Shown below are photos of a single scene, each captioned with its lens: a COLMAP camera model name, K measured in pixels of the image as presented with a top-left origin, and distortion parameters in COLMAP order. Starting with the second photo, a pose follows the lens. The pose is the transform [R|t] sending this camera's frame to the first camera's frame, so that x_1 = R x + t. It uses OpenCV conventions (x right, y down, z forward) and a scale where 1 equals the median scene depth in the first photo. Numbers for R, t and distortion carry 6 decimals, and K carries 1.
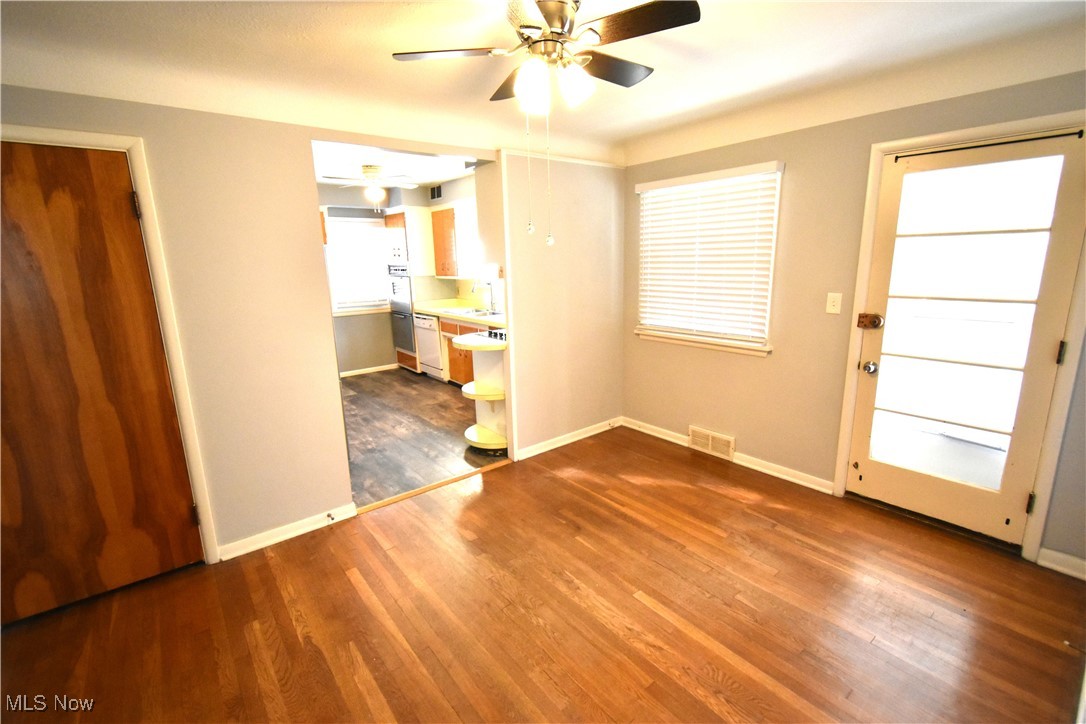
lens RADIAL K [[478.1, 0, 544.3], [0, 478.1, 358.2], [0, 0, 1]] dist [-0.002745, -0.002576]
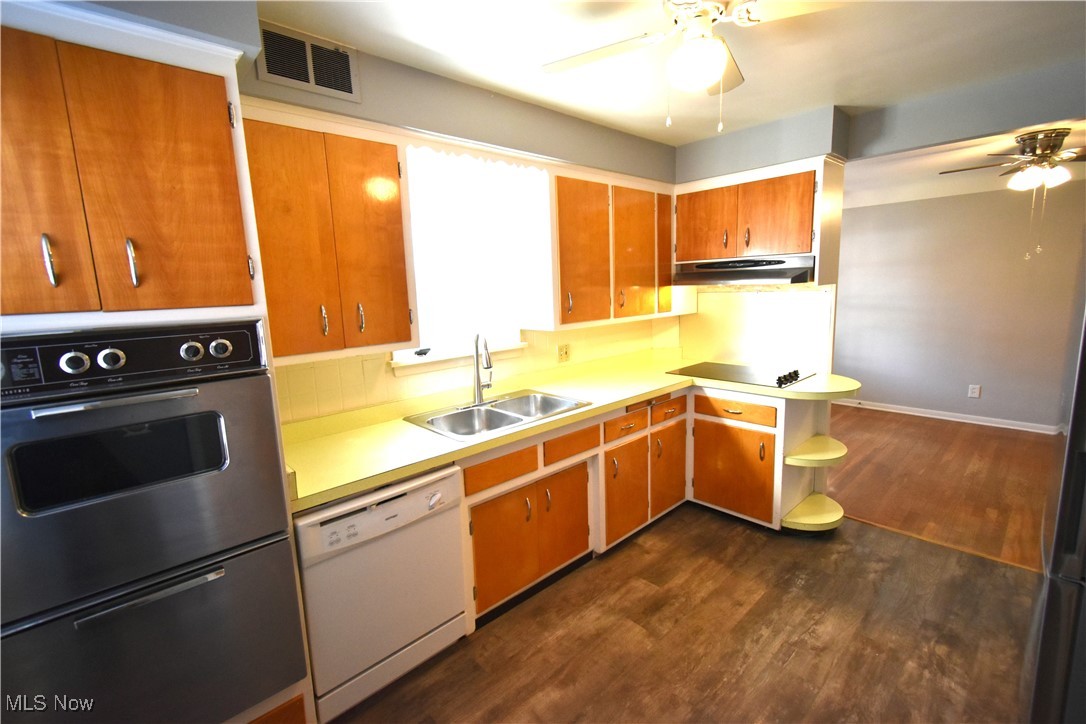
lens RADIAL K [[478.1, 0, 541.3], [0, 478.1, 360.3], [0, 0, 1]] dist [-0.002745, -0.002576]
pose [[-0.061074, -0.130881, 0.989515, -0.726780], [0.250101, 0.957733, 0.142114, -0.247991], [-0.966292, 0.256158, -0.025759, 1.239450]]
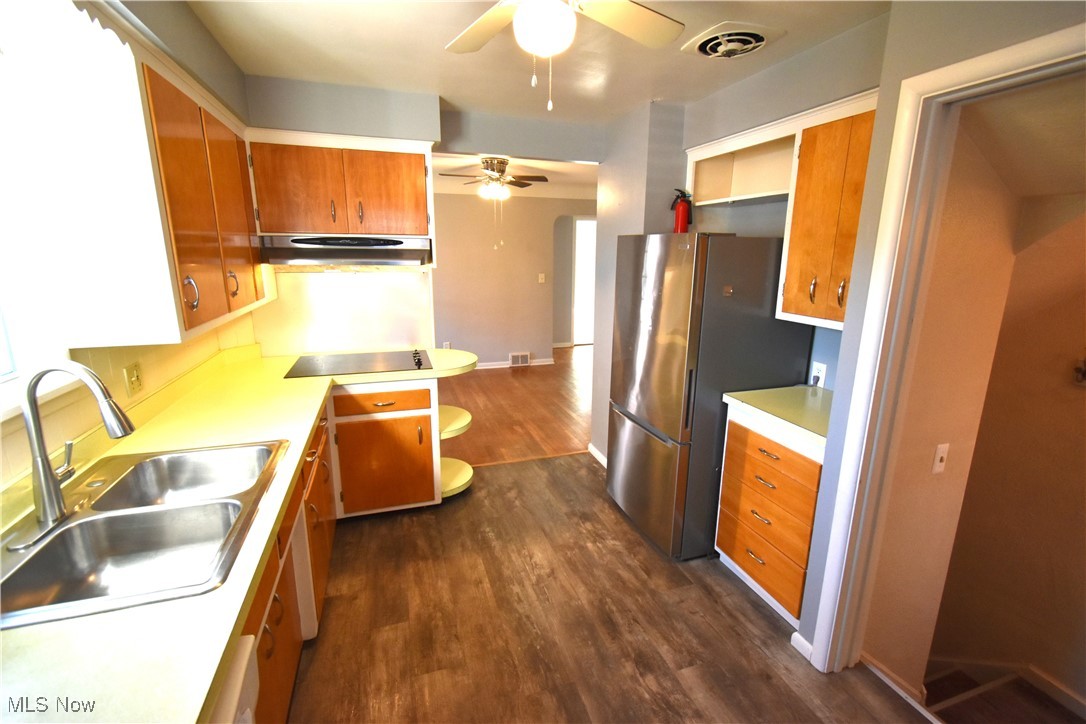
lens RADIAL K [[478.1, 0, 545.4], [0, 478.1, 360.3], [0, 0, 1]] dist [-0.002745, -0.002576]
pose [[-0.936119, -0.065350, 0.345559, -0.495999], [0.086164, 0.910019, 0.405513, -0.301254], [-0.340966, 0.409383, -0.846255, 1.410922]]
